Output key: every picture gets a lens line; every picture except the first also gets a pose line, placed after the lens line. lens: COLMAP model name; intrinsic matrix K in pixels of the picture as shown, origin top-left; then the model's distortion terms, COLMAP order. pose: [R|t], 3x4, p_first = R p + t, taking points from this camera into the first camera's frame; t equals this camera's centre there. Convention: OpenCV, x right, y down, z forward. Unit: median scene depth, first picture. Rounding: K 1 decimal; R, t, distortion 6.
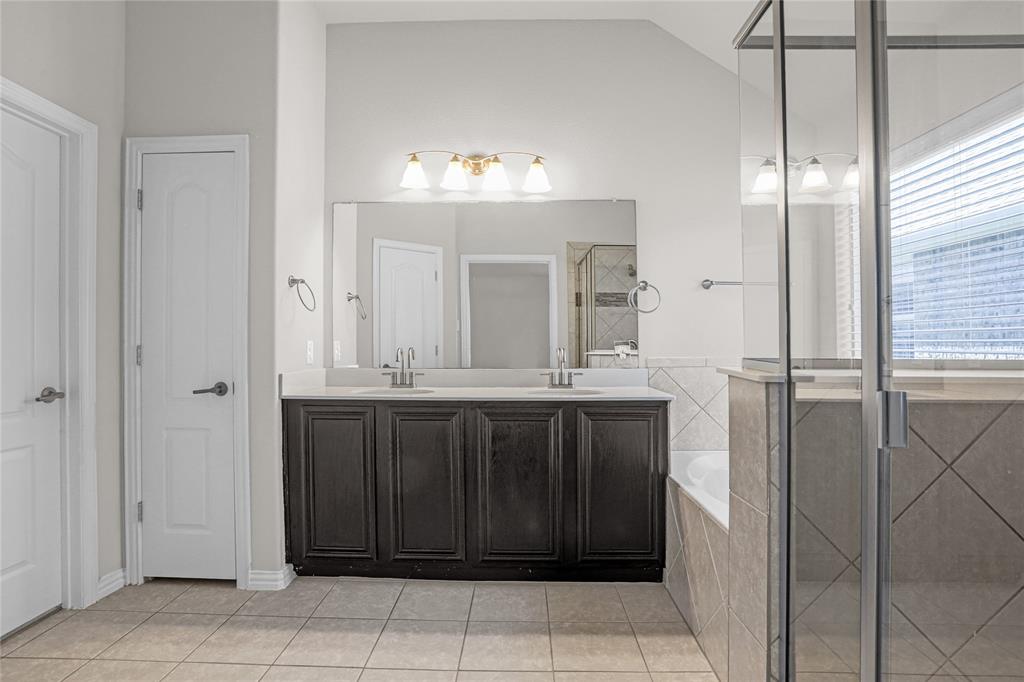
lens RADIAL K [[514.2, 0, 515.0], [0, 514.2, 350.2], [0, 0, 1]] dist [-0.073803, 0.032924]
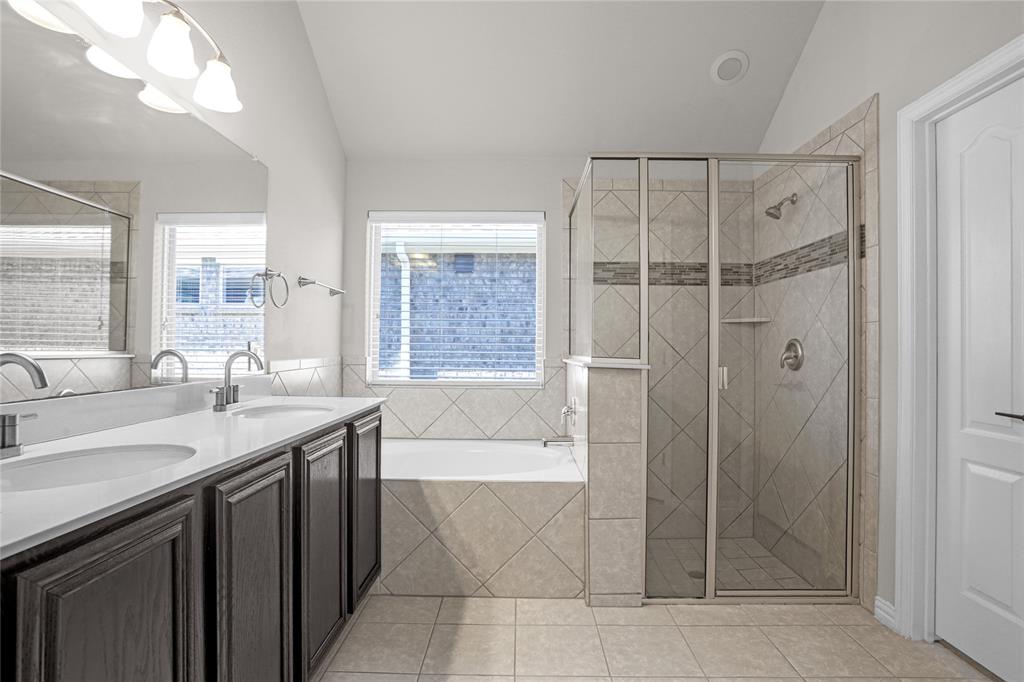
lens RADIAL K [[514.2, 0, 515.0], [0, 514.2, 350.2], [0, 0, 1]] dist [-0.073803, 0.032924]
pose [[0.002518, -0.004570, 0.999986, -0.663588], [0.002260, 0.999987, 0.004564, -0.007442], [-0.999994, 0.002249, 0.002528, 0.720012]]
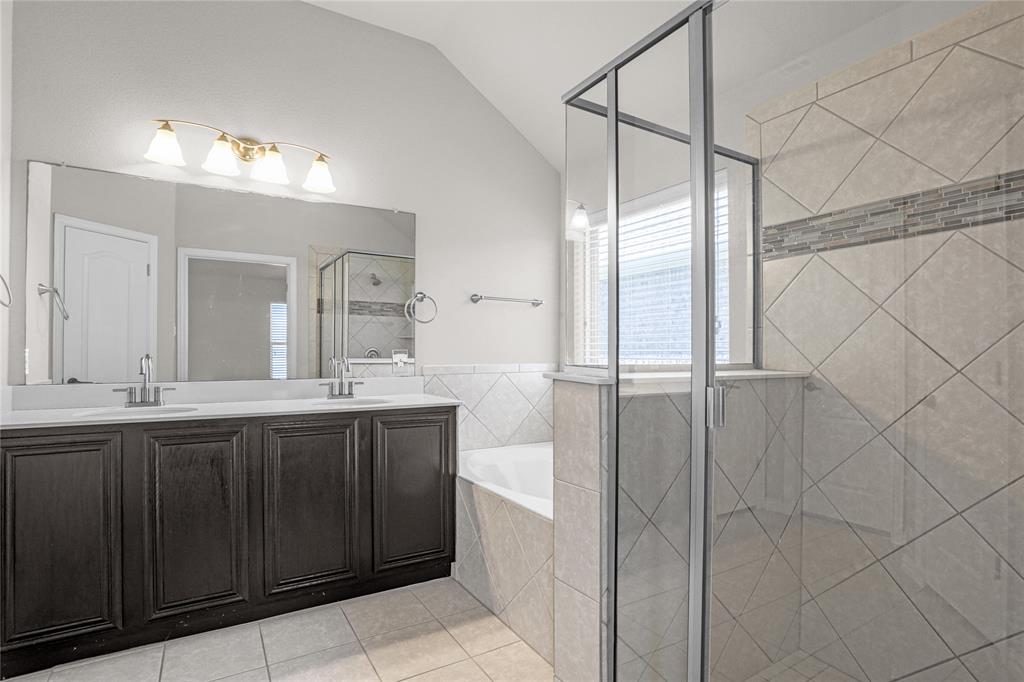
lens RADIAL K [[504.5, 0, 515.0], [0, 504.5, 358.1], [0, 0, 1]] dist [-0.071472, 0.032055]
pose [[0.843754, -0.004663, 0.536710, -0.158339], [0.004799, 0.999988, 0.001144, -0.001557], [-0.536708, 0.001610, 0.843766, 0.036920]]
